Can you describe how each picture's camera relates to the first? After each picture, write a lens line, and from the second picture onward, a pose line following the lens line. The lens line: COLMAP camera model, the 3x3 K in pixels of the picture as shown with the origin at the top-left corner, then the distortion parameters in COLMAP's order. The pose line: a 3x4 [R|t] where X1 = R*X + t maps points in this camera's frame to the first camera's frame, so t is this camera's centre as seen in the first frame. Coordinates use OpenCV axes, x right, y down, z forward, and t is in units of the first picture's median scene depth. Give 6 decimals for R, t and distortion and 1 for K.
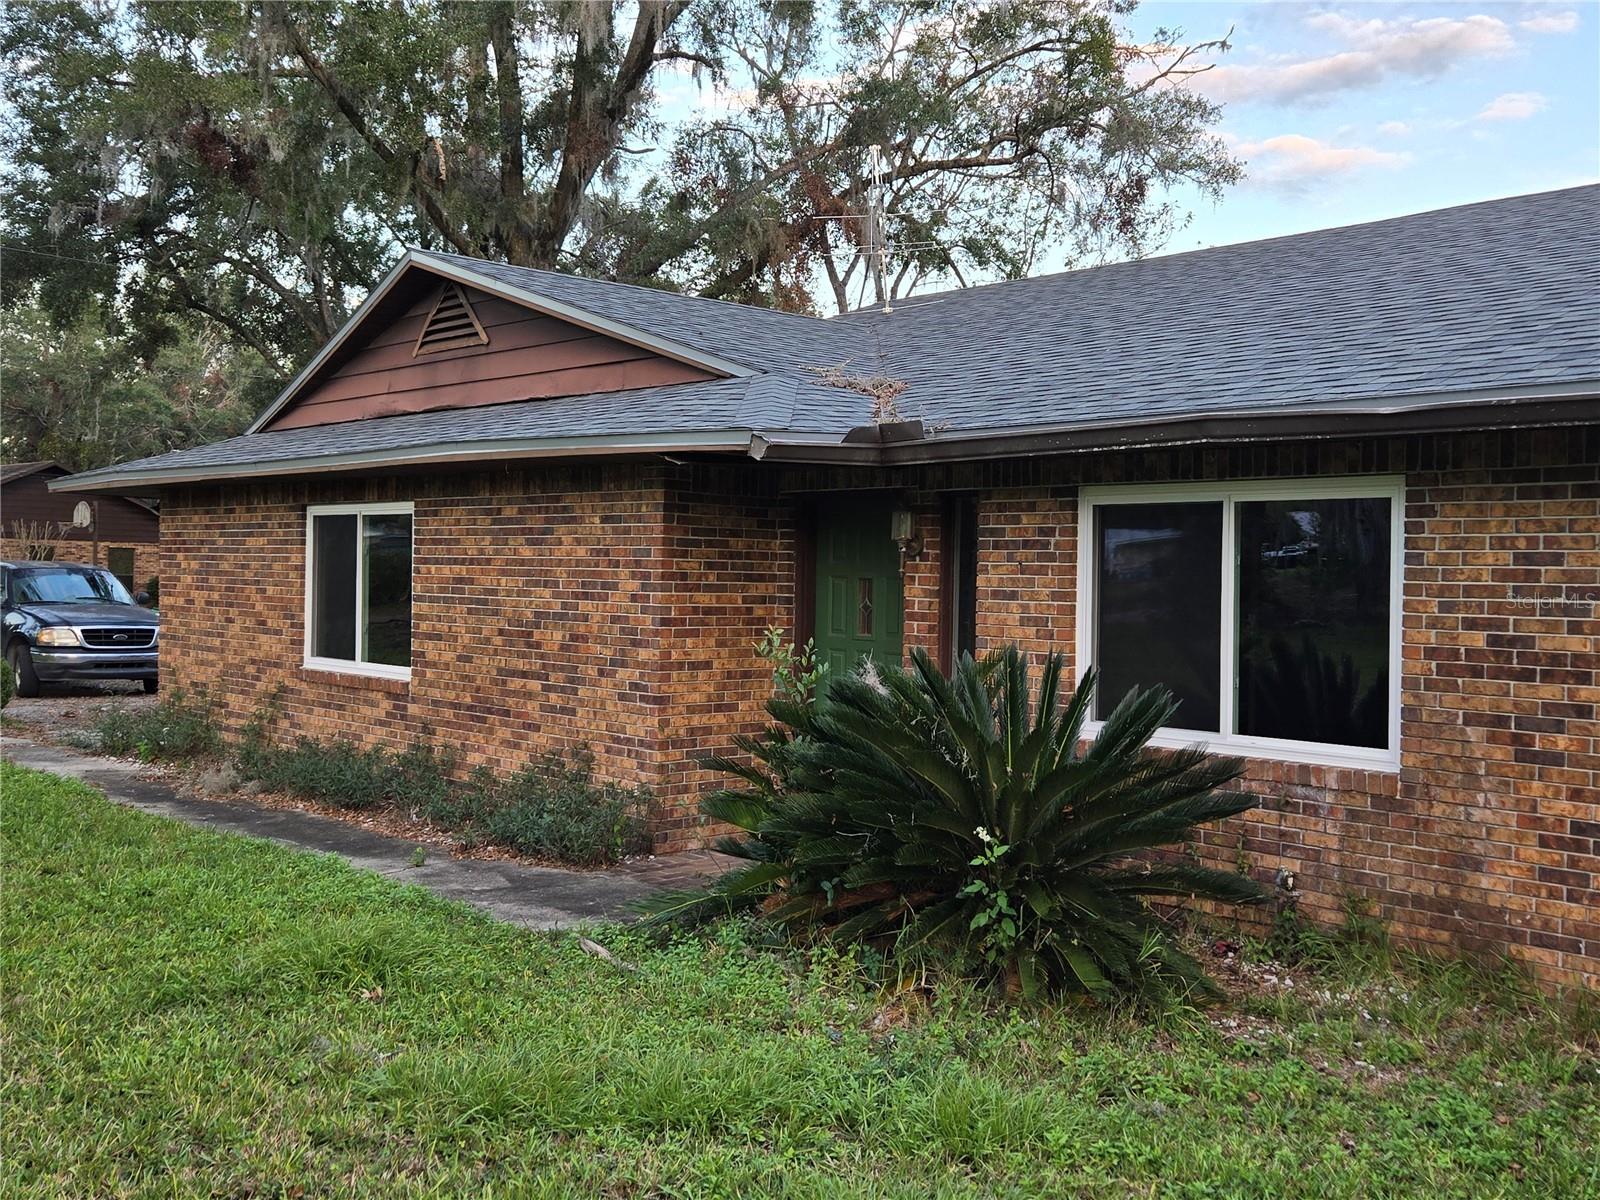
lens RADIAL K [[1590.0, 0, 800.0], [0, 1590.0, 600.0], [0, 0, 1]] dist [0.088556, -0.091575]
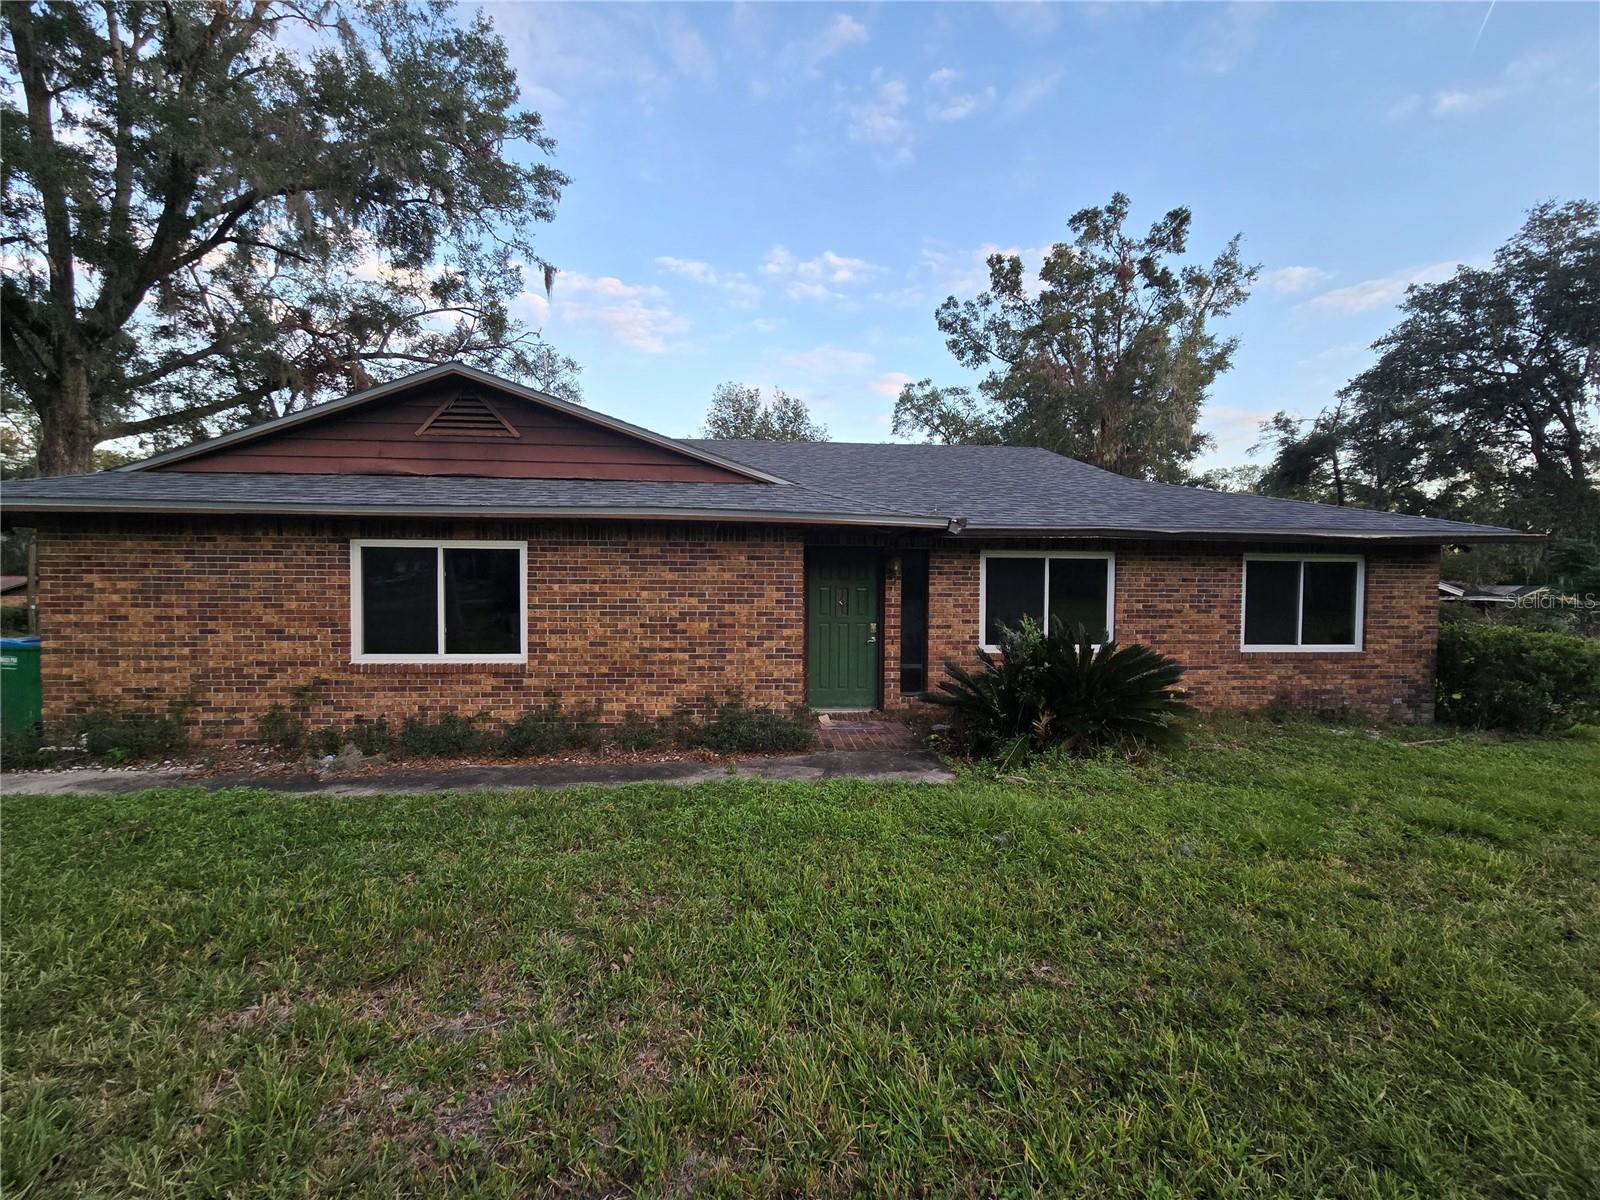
lens RADIAL K [[661.1, 0, 800.0], [0, 661.1, 600.0], [0, 0, 1]] dist [-0.001919, -0.000155]
pose [[0.611999, -0.033969, 0.790128, -0.620097], [0.017506, 0.999414, 0.029408, -0.022642], [-0.790665, -0.004166, 0.612235, 0.467958]]
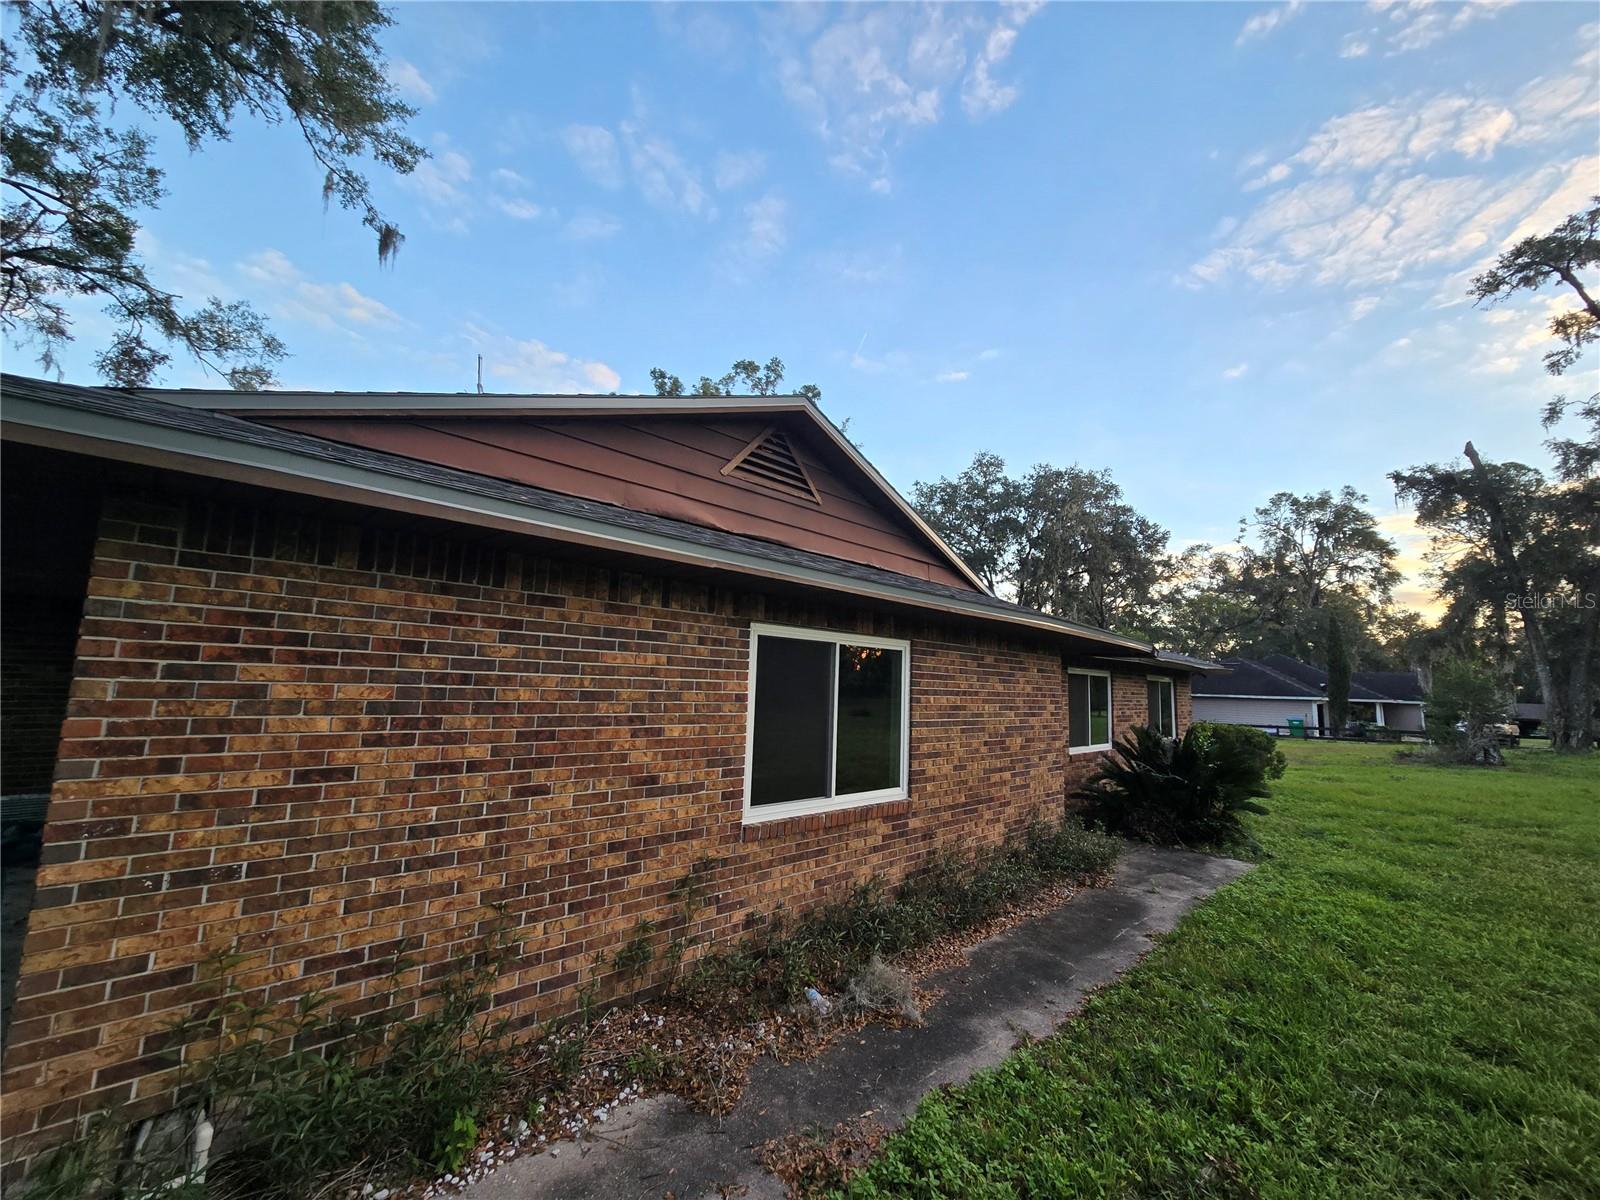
lens RADIAL K [[651.4, 0, 793.3], [0, 651.4, 590.5], [0, 0, 1]] dist [-0.001501, -0.000270]
pose [[-0.039600, 0.118084, 0.992214, -0.784356], [-0.022831, 0.992626, -0.119044, -0.042916], [-0.998955, -0.027368, -0.036612, 1.206061]]
